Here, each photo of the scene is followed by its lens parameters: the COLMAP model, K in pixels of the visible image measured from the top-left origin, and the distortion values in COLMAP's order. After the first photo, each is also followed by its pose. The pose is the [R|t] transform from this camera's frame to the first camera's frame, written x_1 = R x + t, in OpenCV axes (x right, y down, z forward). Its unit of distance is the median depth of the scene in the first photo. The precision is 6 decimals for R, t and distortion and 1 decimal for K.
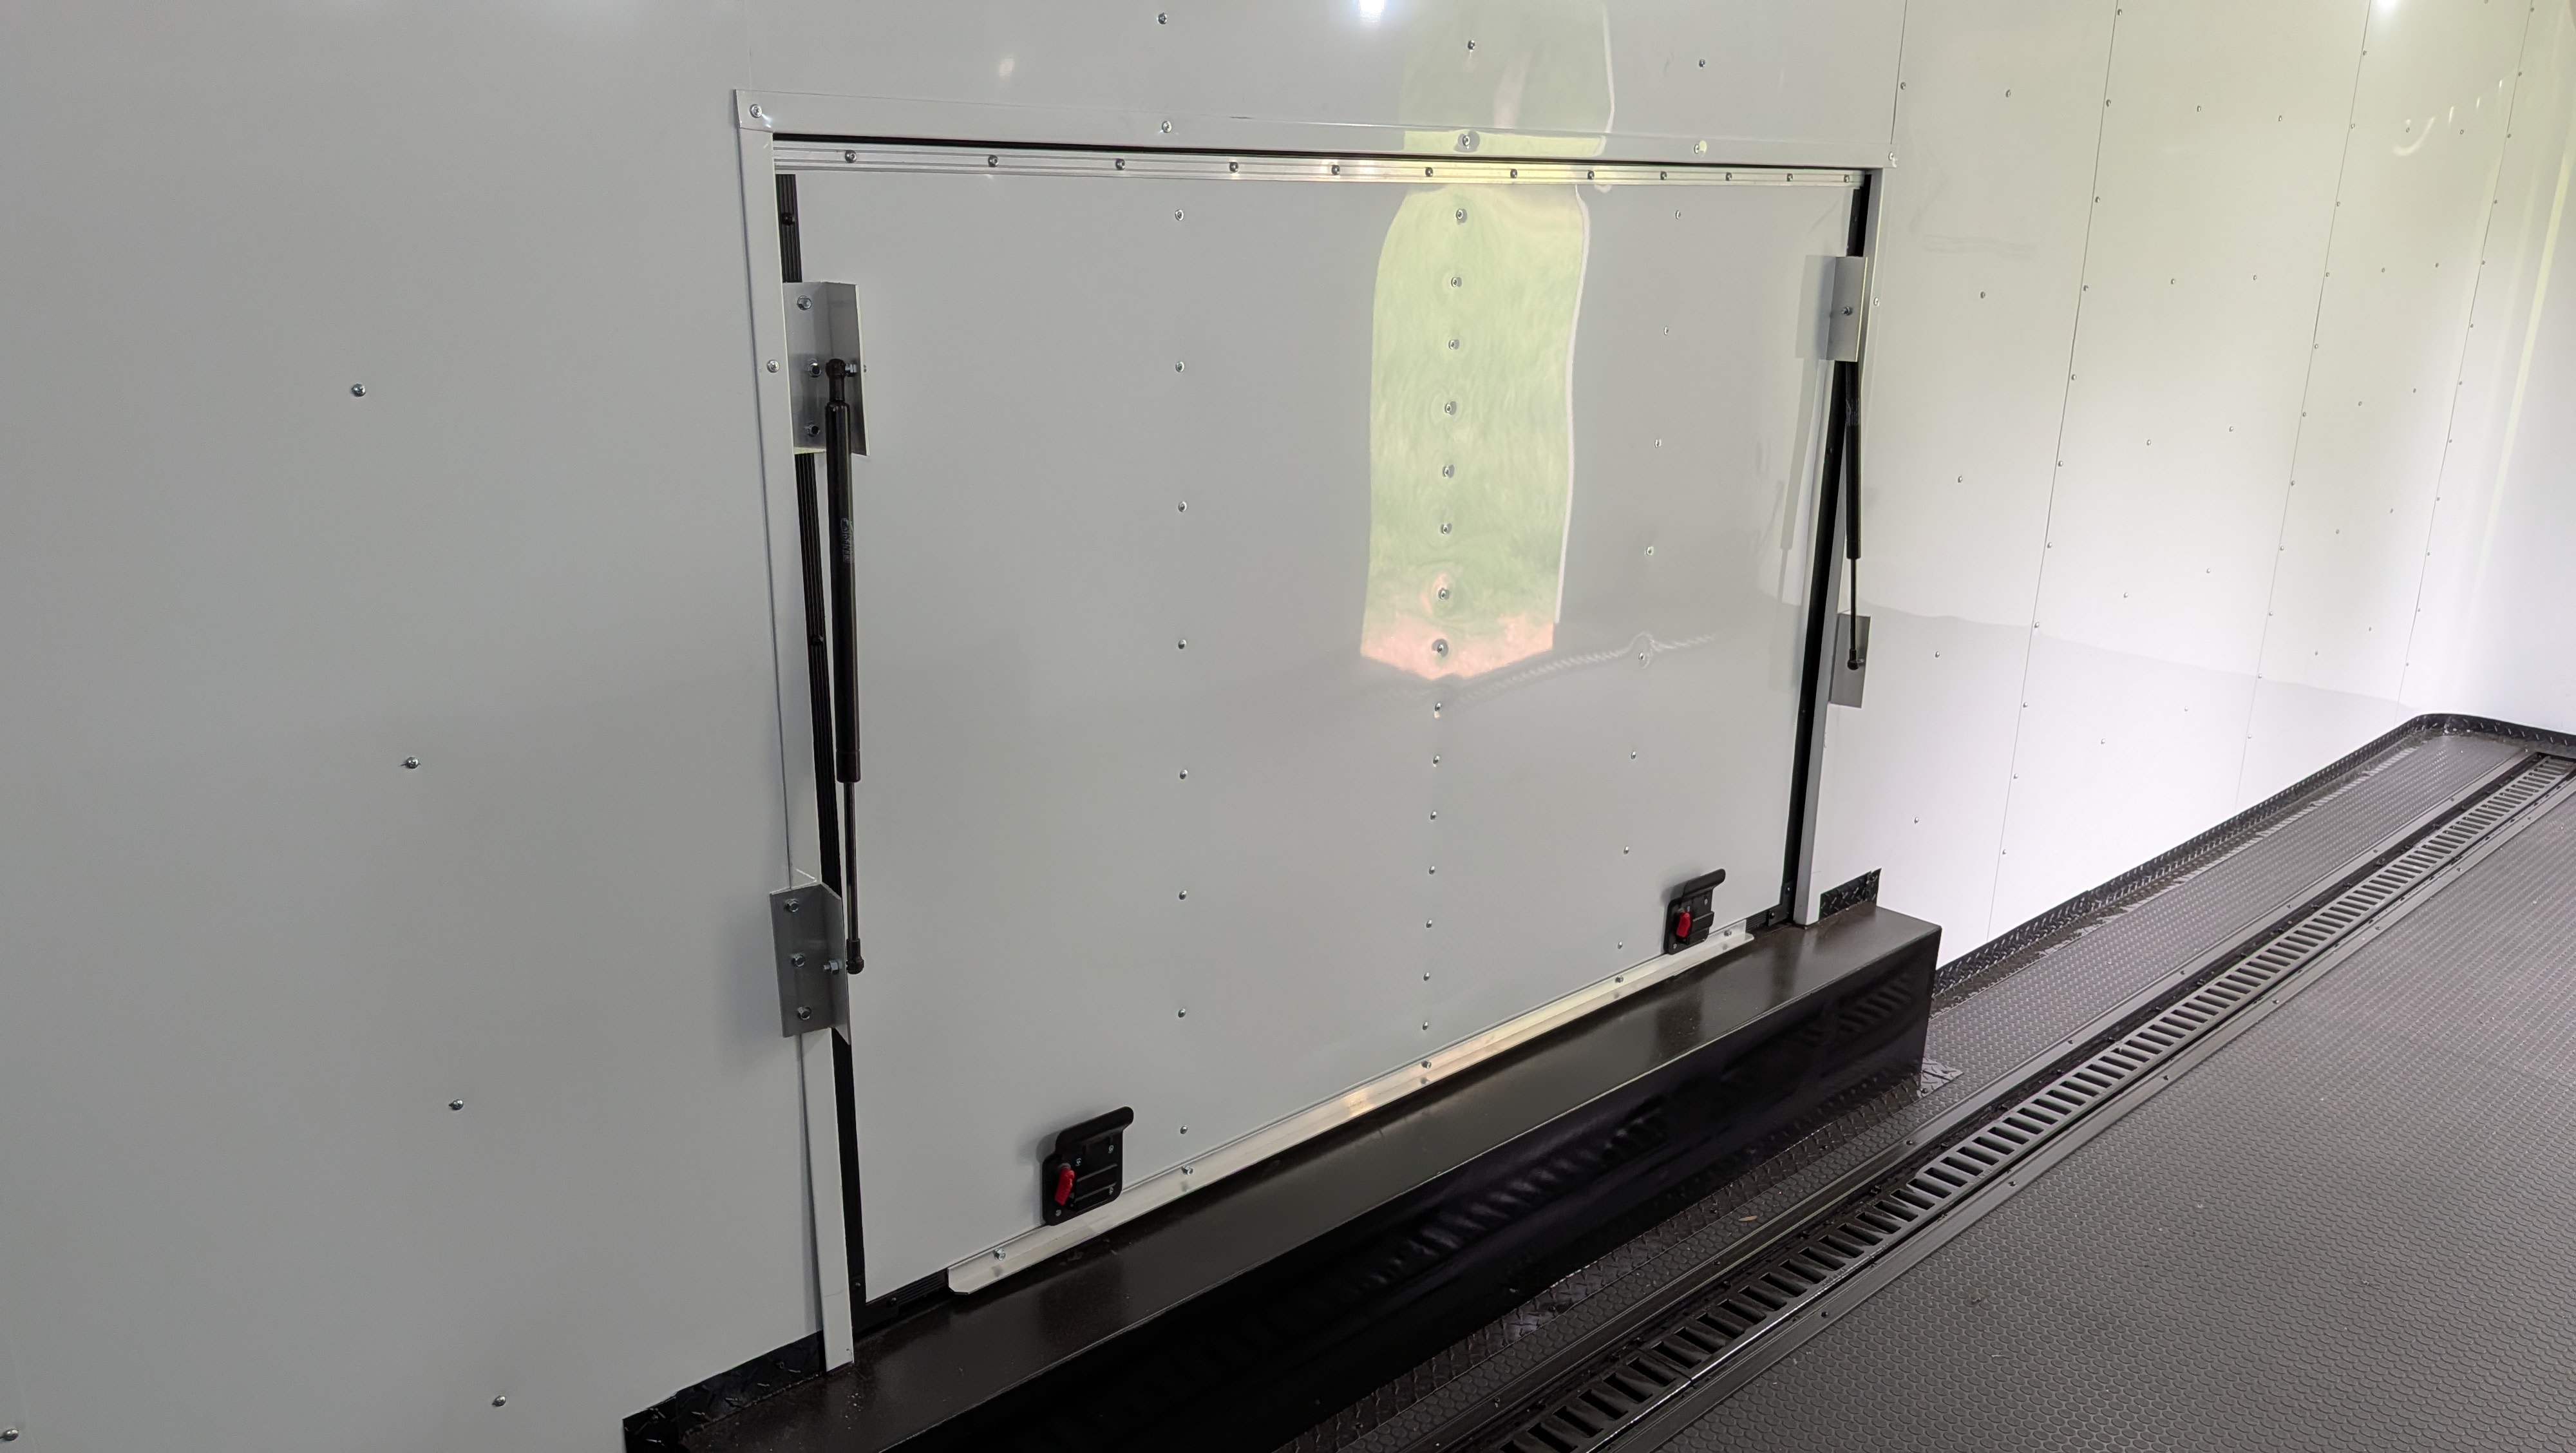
lens RADIAL K [[1800.2, 0, 1288.0], [0, 1800.2, 726.5], [0, 0, 1]] dist [-0.018661, -0.004052]
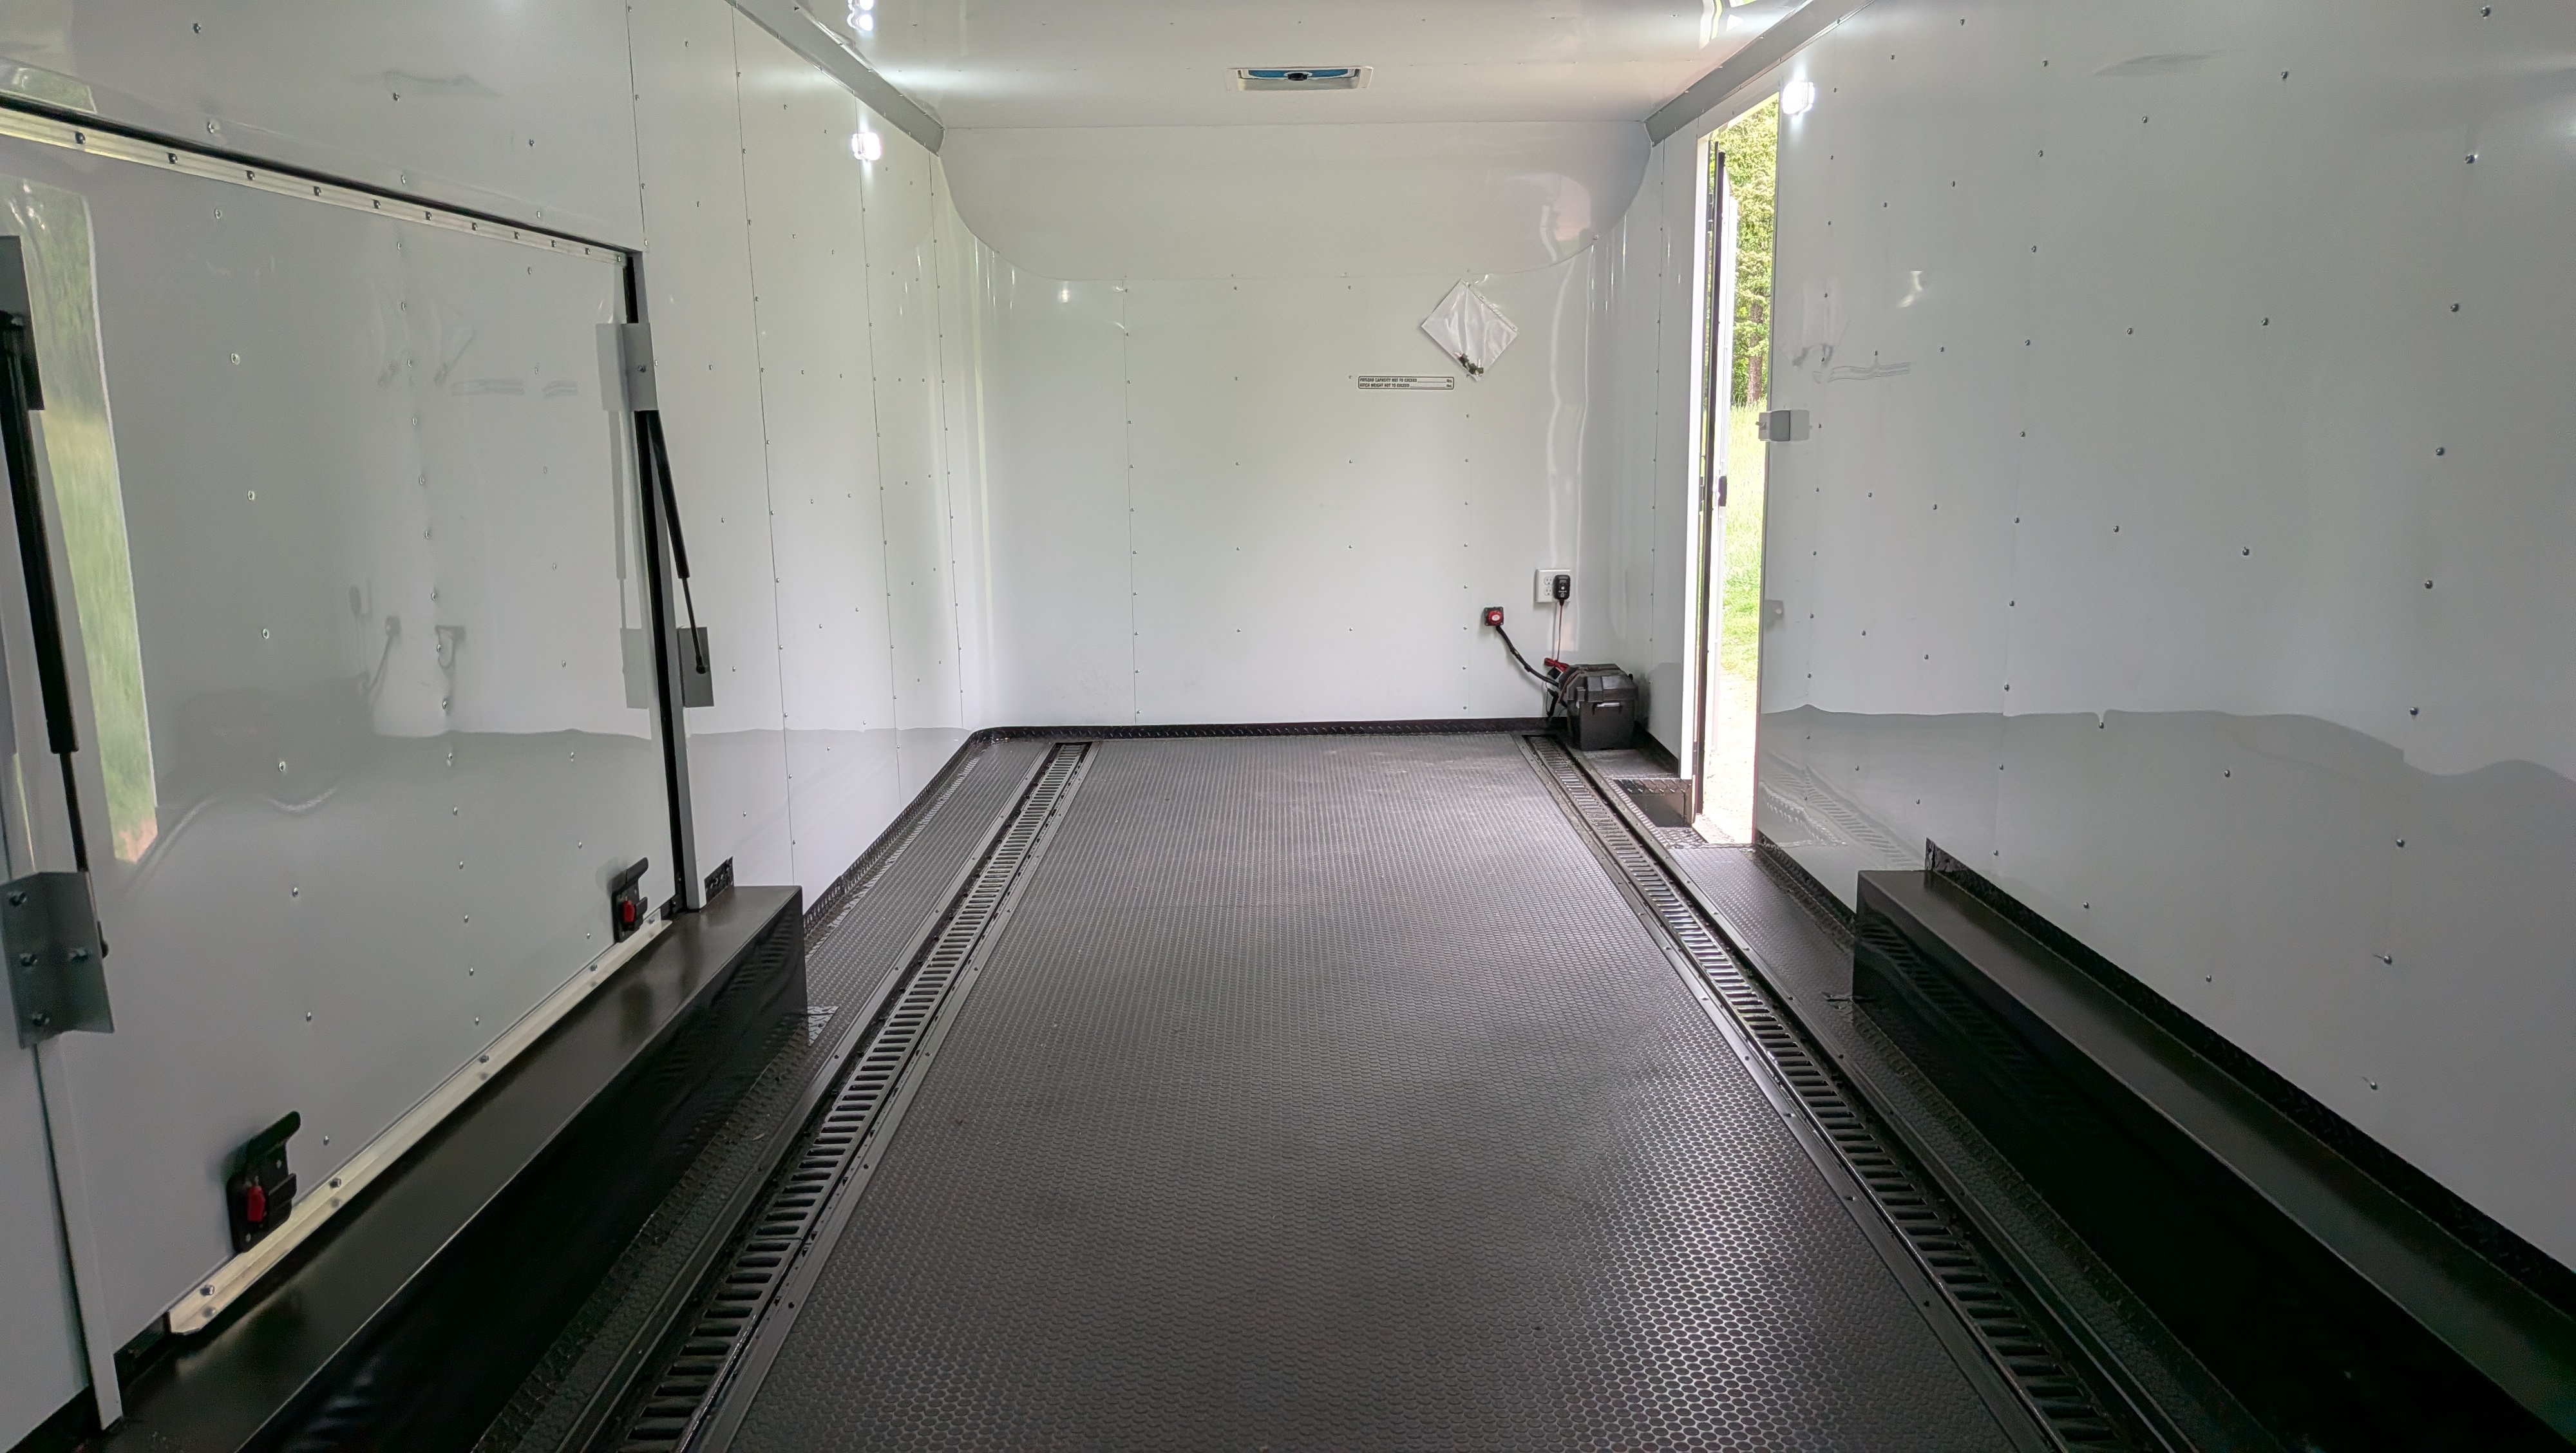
lens RADIAL K [[1845.3, 0, 1288.0], [0, 1845.3, 726.5], [0, 0, 1]] dist [0.259089, -0.002072]
pose [[0.658188, -0.180101, 0.730994, -0.361048], [0.275013, 0.961380, -0.010759, 0.125245], [-0.700825, 0.208114, 0.682299, -0.130439]]
